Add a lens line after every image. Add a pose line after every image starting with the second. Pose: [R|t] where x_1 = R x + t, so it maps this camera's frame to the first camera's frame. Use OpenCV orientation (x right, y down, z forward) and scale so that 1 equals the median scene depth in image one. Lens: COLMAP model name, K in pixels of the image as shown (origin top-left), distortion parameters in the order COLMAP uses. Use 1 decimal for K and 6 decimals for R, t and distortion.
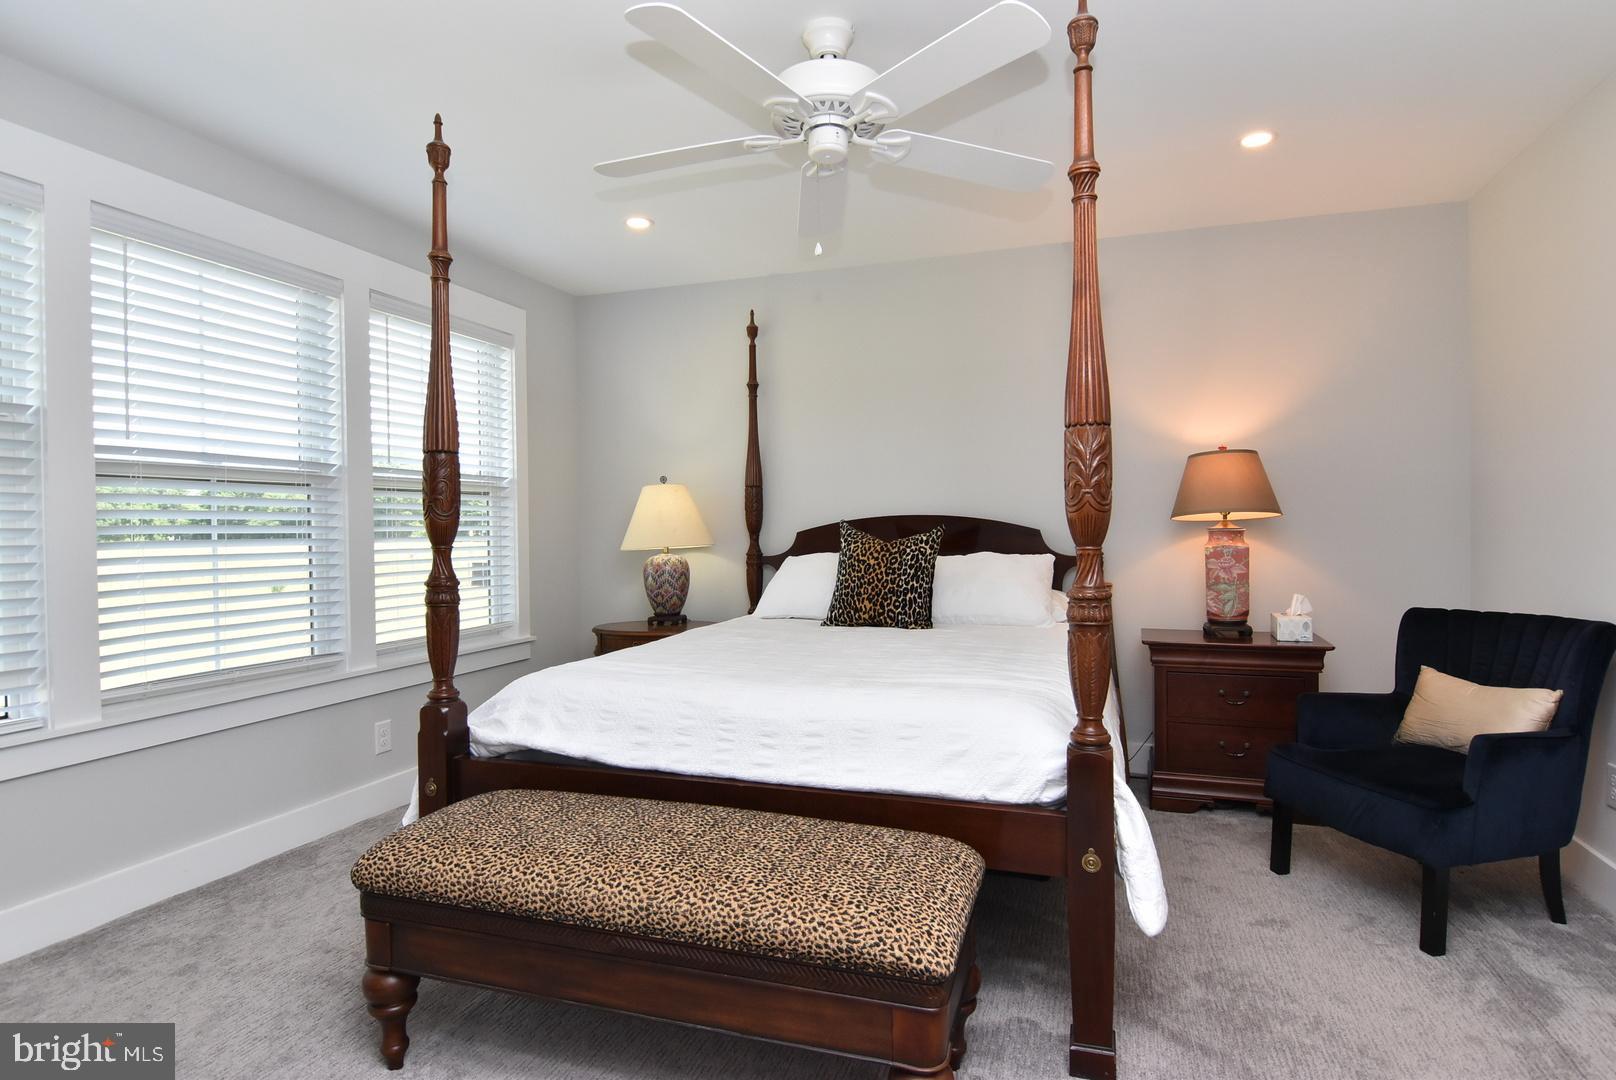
lens RADIAL K [[858.2, 0, 813.0], [0, 858.2, 541.8], [0, 0, 1]] dist [0.003536, -0.019258]
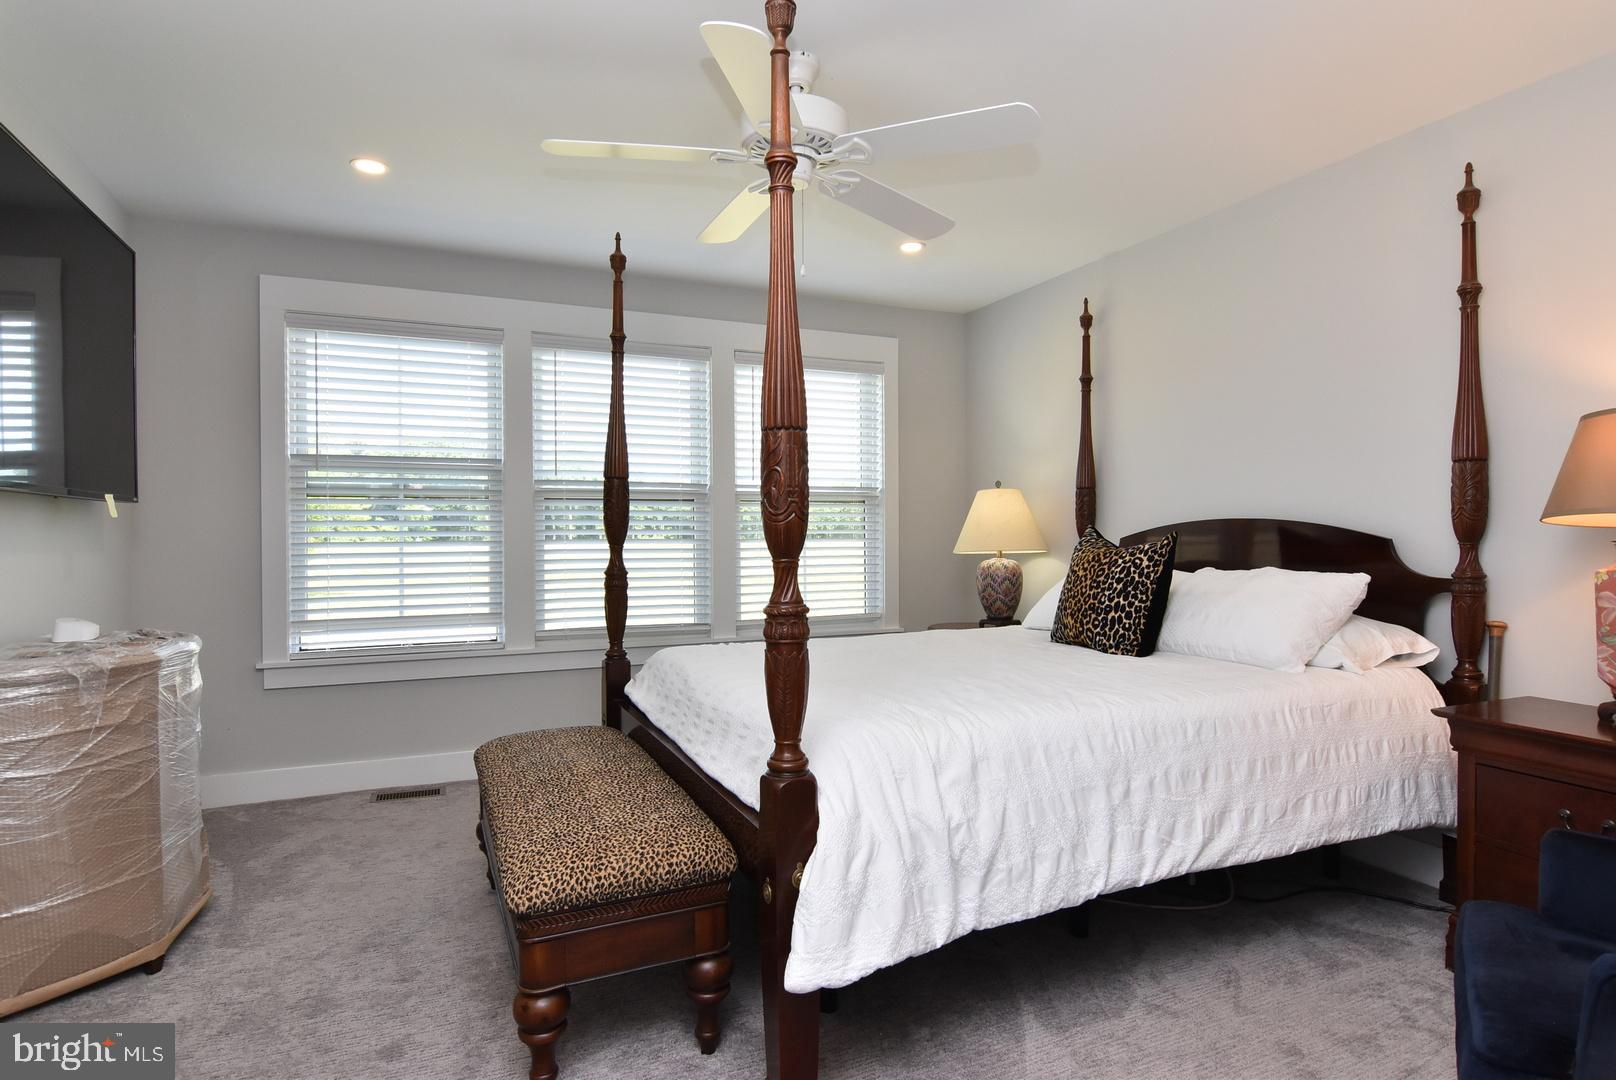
lens RADIAL K [[858.2, 0, 813.0], [0, 858.2, 541.8], [0, 0, 1]] dist [0.003536, -0.019258]
pose [[0.668094, 0.014398, -0.743938, 0.537669], [-0.015032, 0.999870, 0.005851, -0.009460], [0.743925, 0.007274, 0.668223, 0.209429]]
